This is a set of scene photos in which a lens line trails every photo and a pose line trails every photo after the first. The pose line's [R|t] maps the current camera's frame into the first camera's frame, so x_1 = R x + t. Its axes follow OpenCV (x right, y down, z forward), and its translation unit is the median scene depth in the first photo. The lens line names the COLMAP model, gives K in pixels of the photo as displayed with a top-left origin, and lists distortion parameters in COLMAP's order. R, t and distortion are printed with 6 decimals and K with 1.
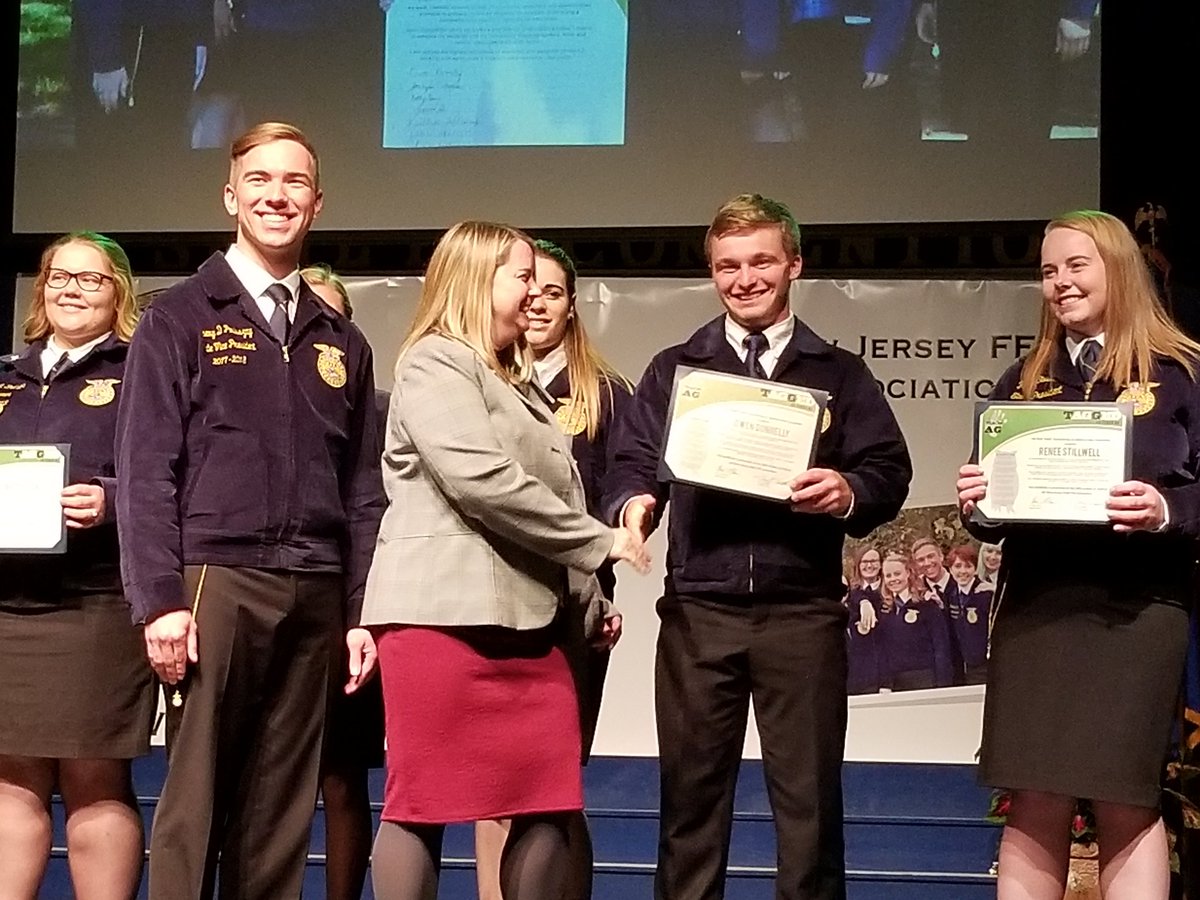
lens RADIAL K [[8226.6, 0, 600.4], [0, 8226.6, 450.6], [0, 0, 1]] dist [1.954104, 0.000000]
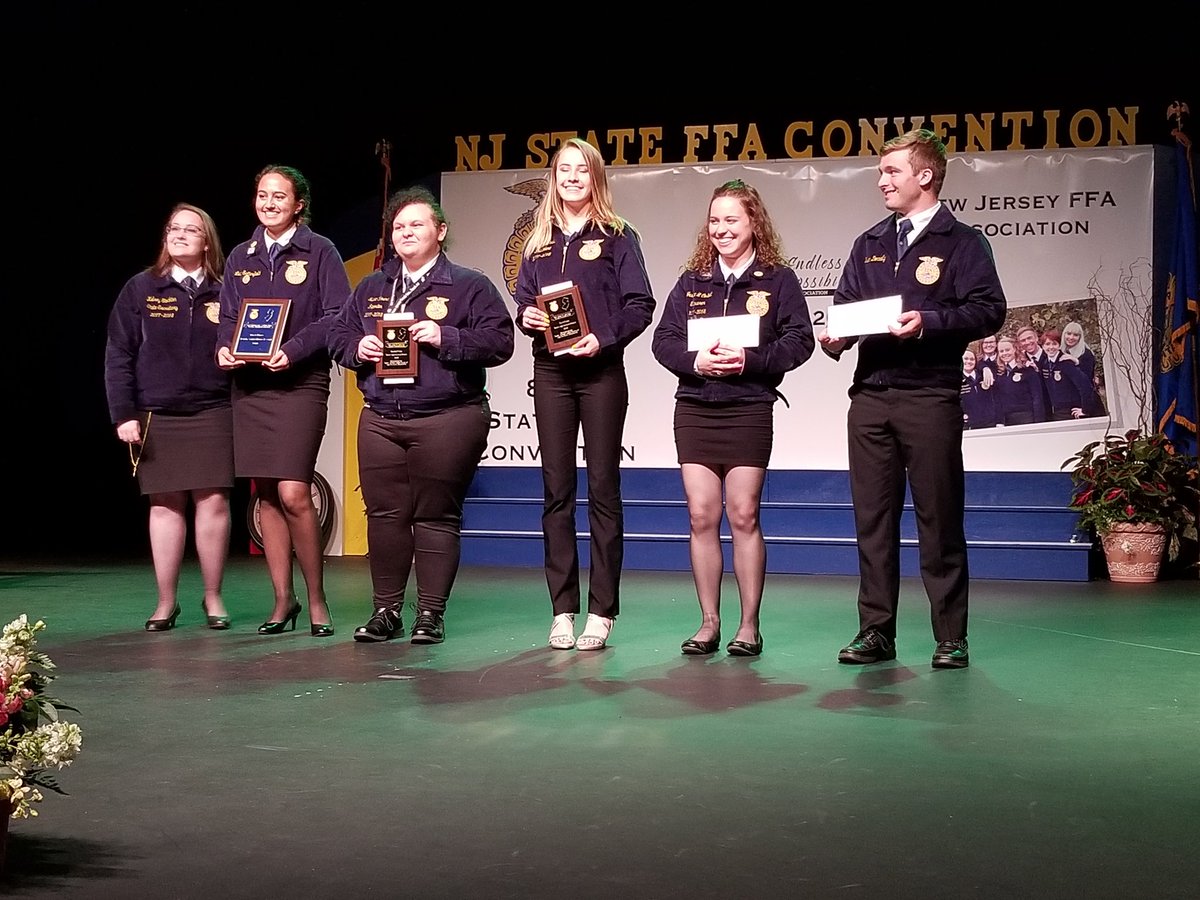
lens RADIAL K [[8226.6, 0, 601.4], [0, 8226.6, 449.9], [0, 0, 1]] dist [1.954104, 0.000000]
pose [[0.897688, -0.010324, -0.440510, 0.646178], [0.022552, 0.999492, 0.022533, -0.002882], [0.440053, -0.030161, 0.897465, -0.416896]]
